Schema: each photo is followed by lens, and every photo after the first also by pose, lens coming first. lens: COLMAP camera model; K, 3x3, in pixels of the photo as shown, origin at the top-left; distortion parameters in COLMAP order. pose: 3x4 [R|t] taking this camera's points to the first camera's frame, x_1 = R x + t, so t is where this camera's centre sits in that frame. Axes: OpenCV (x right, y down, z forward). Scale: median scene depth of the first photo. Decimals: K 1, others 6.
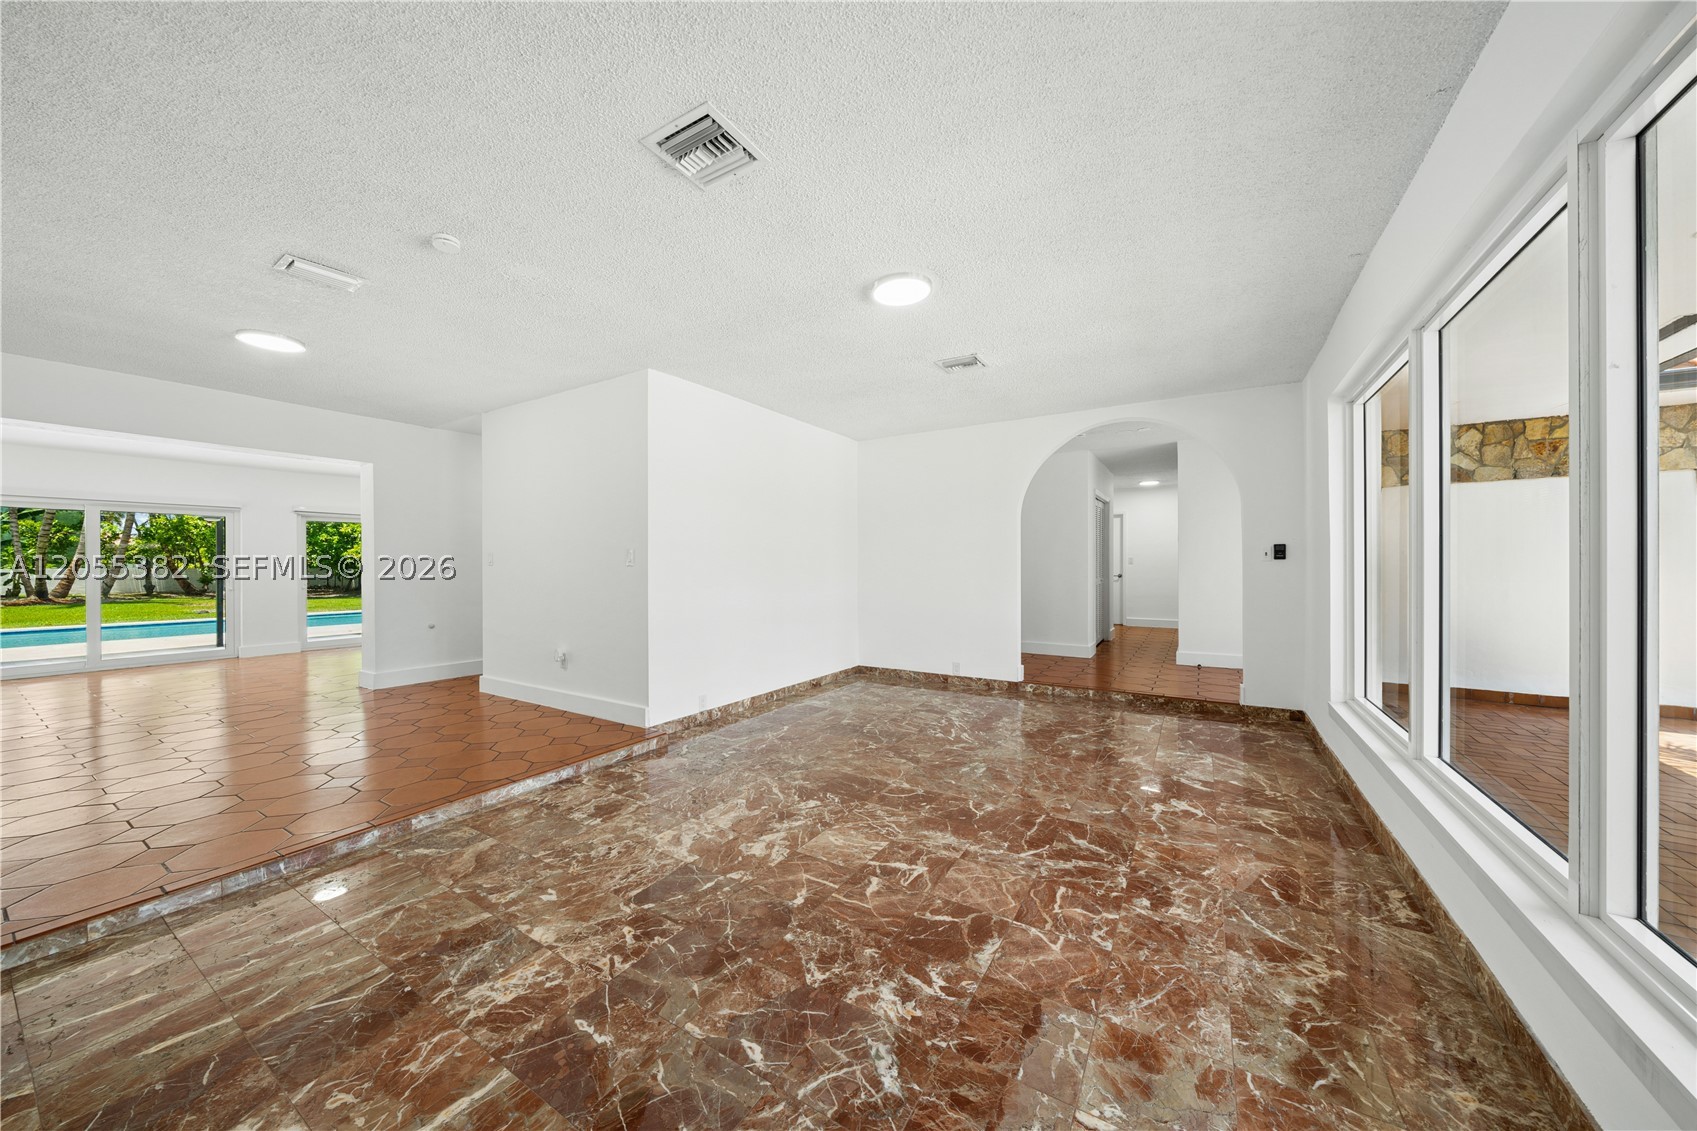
lens RADIAL K [[580.1, 0, 833.2], [0, 580.1, 566.1], [0, 0, 1]] dist [0.005205, -0.000272]
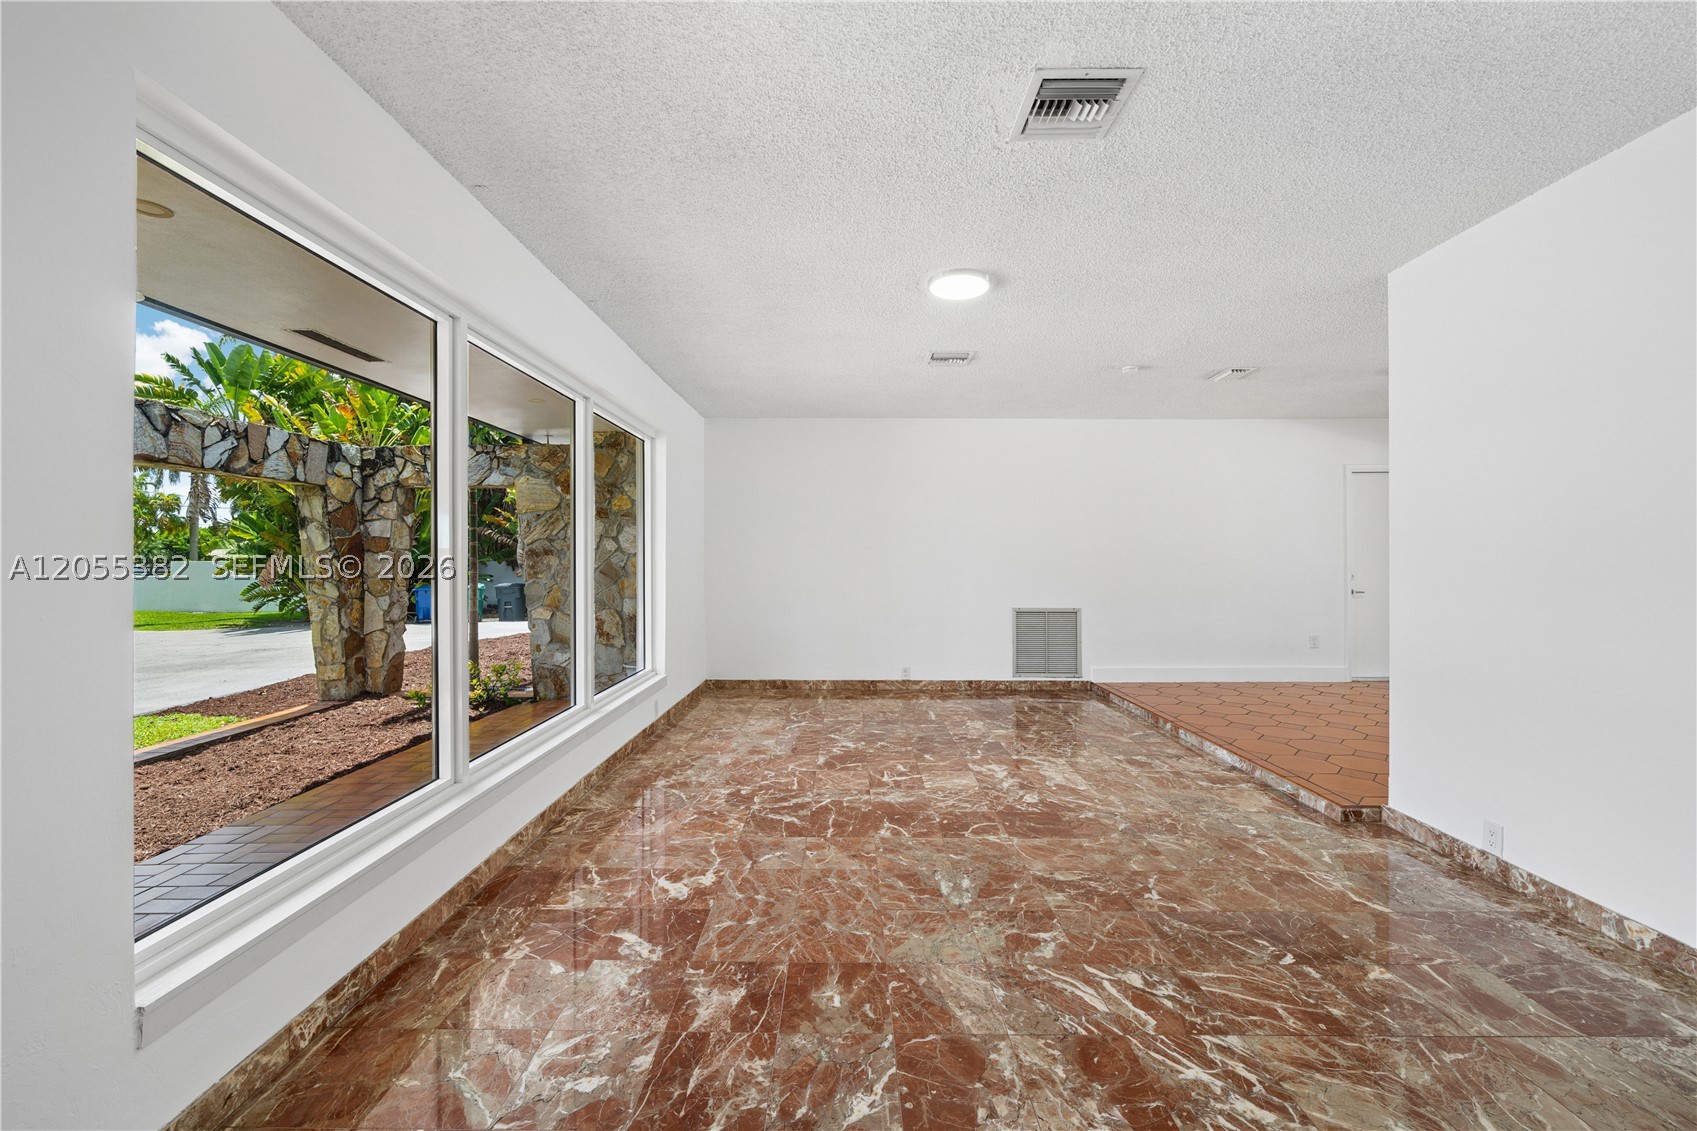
lens RADIAL K [[643.7, 0, 852.5], [0, 643.7, 565.5], [0, 0, 1]] dist [0.005159, -0.000189]
pose [[-0.839570, 0.008842, -0.543179, 0.873528], [0.002898, 0.999926, 0.011798, -0.017756], [0.543243, 0.008331, -0.839534, 1.853449]]
